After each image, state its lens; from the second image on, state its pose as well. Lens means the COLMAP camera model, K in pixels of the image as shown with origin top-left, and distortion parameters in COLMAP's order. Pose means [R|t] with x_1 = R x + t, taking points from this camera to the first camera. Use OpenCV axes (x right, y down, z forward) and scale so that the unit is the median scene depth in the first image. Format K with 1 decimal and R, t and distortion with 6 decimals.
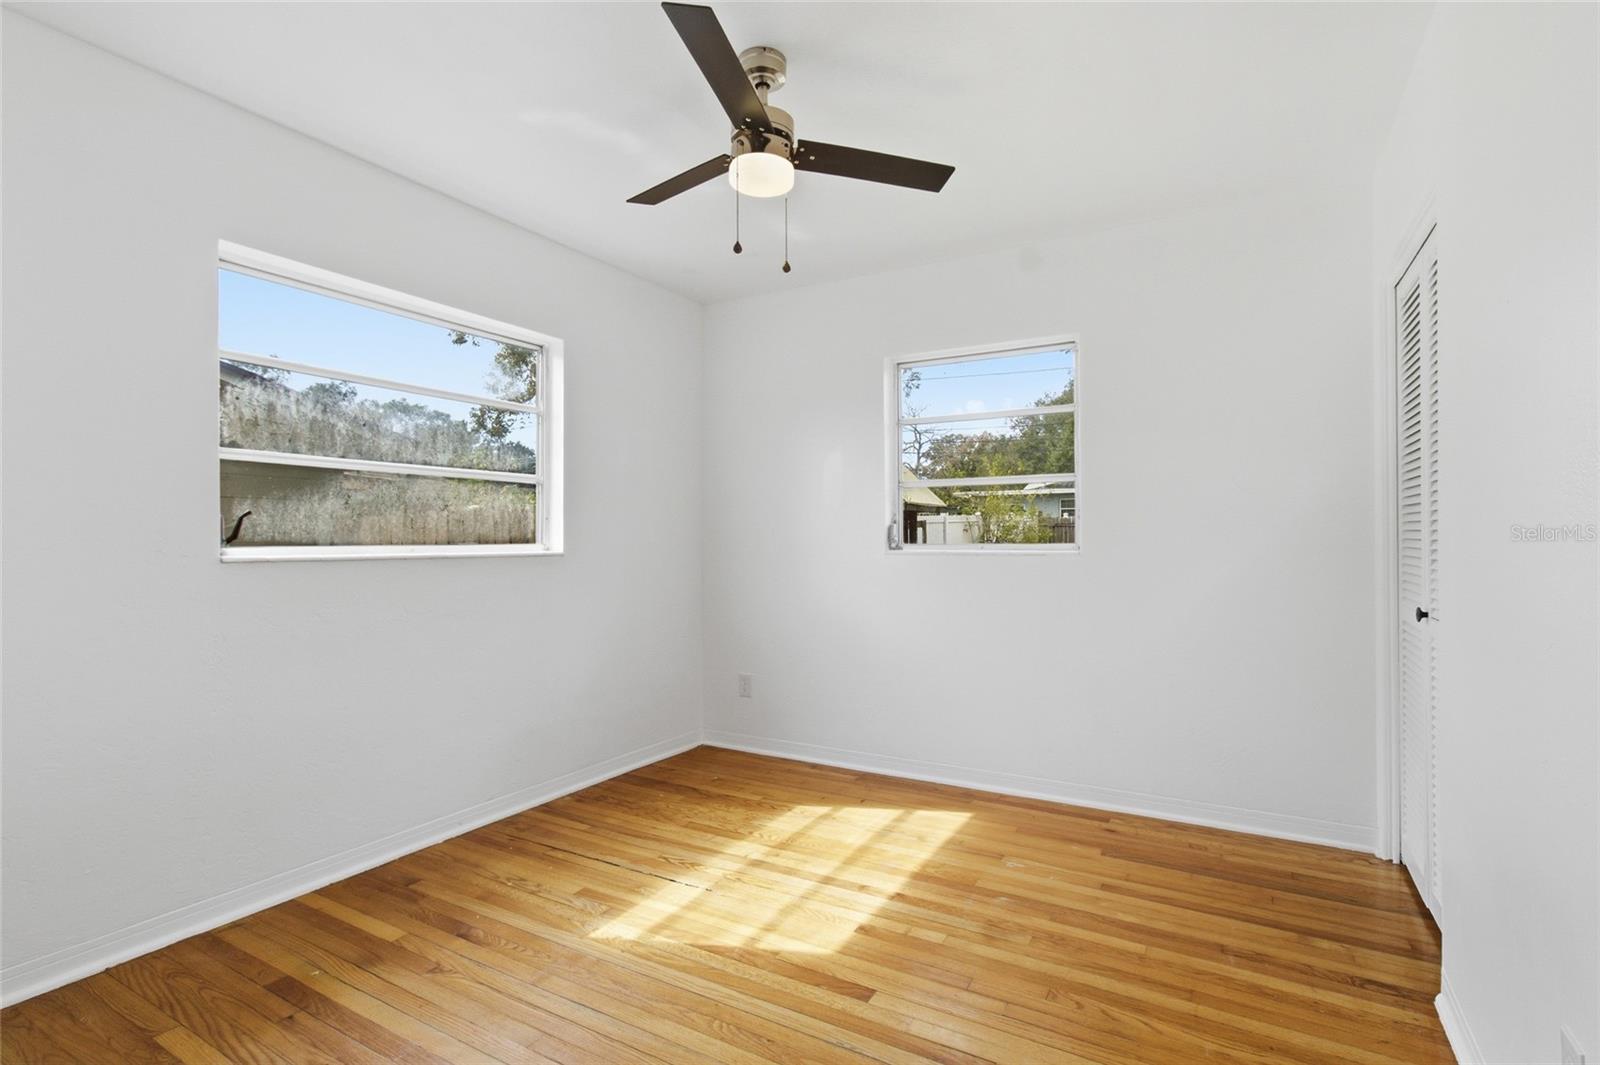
lens RADIAL K [[750.3, 0, 806.7], [0, 750.3, 540.0], [0, 0, 1]] dist [-0.021242, 0.013389]
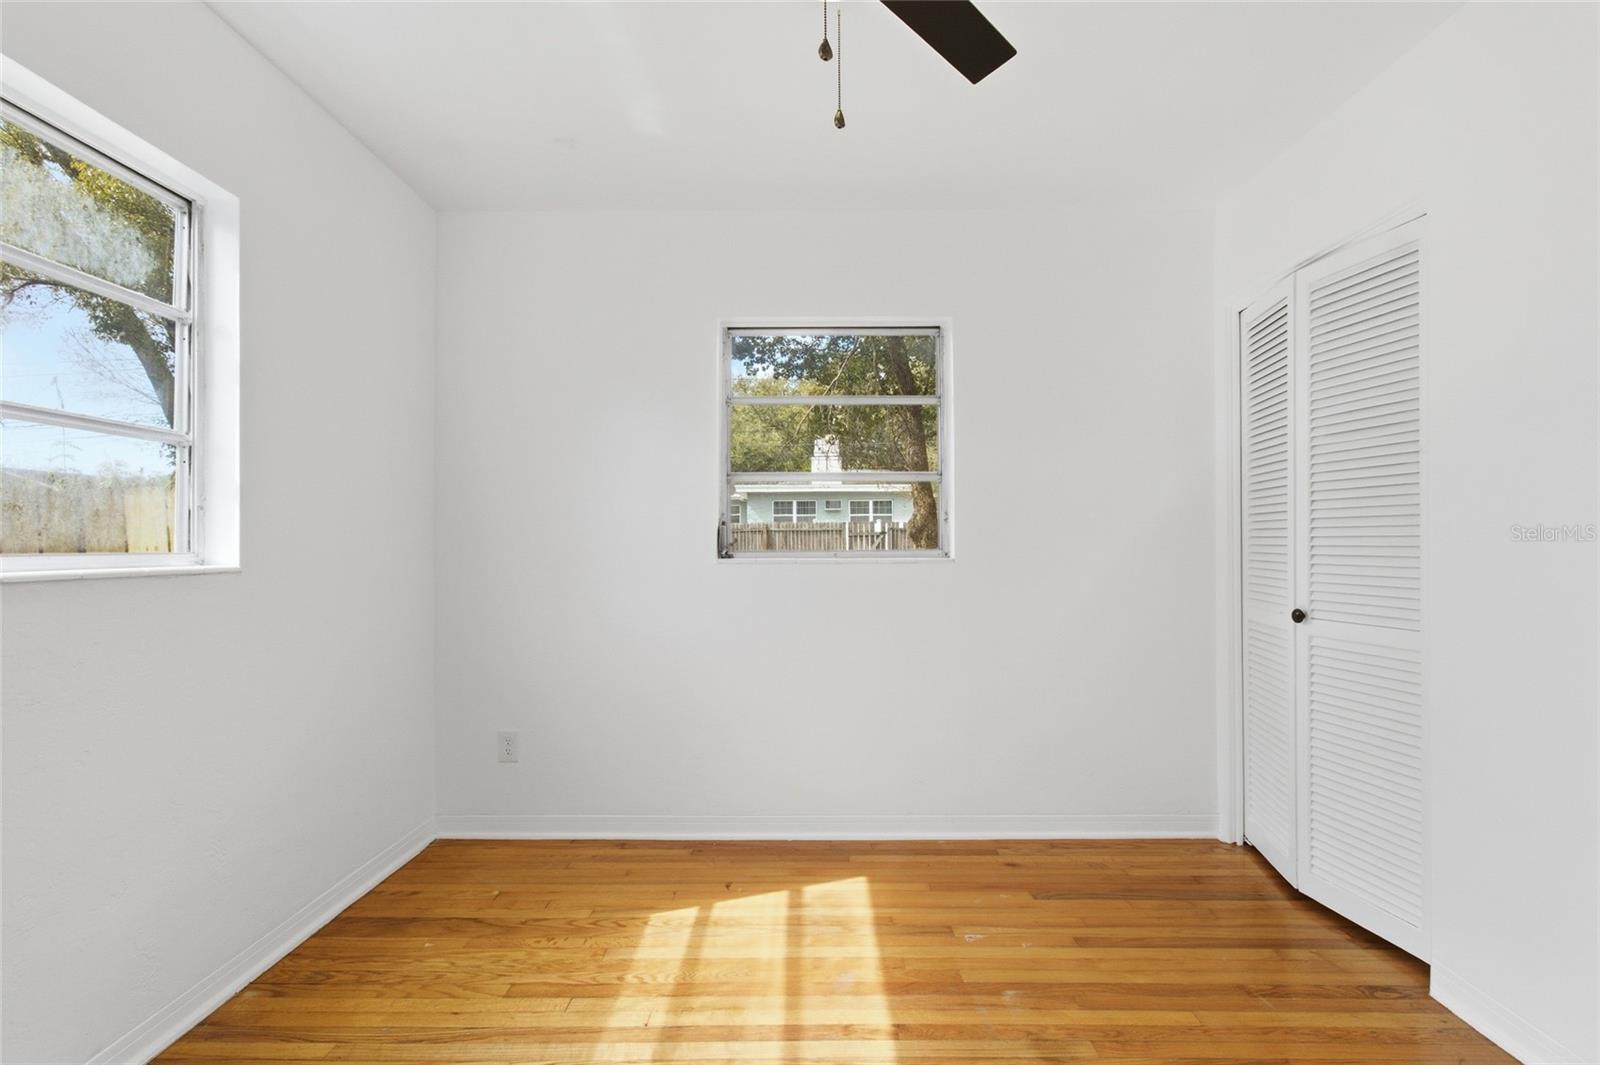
lens RADIAL K [[750.3, 0, 806.7], [0, 750.3, 540.0], [0, 0, 1]] dist [-0.021242, 0.013389]
pose [[0.871598, 0.004137, 0.490205, -0.261810], [-0.000292, 0.999969, -0.007921, 0.000745], [-0.490222, 0.006761, 0.871571, 0.331107]]
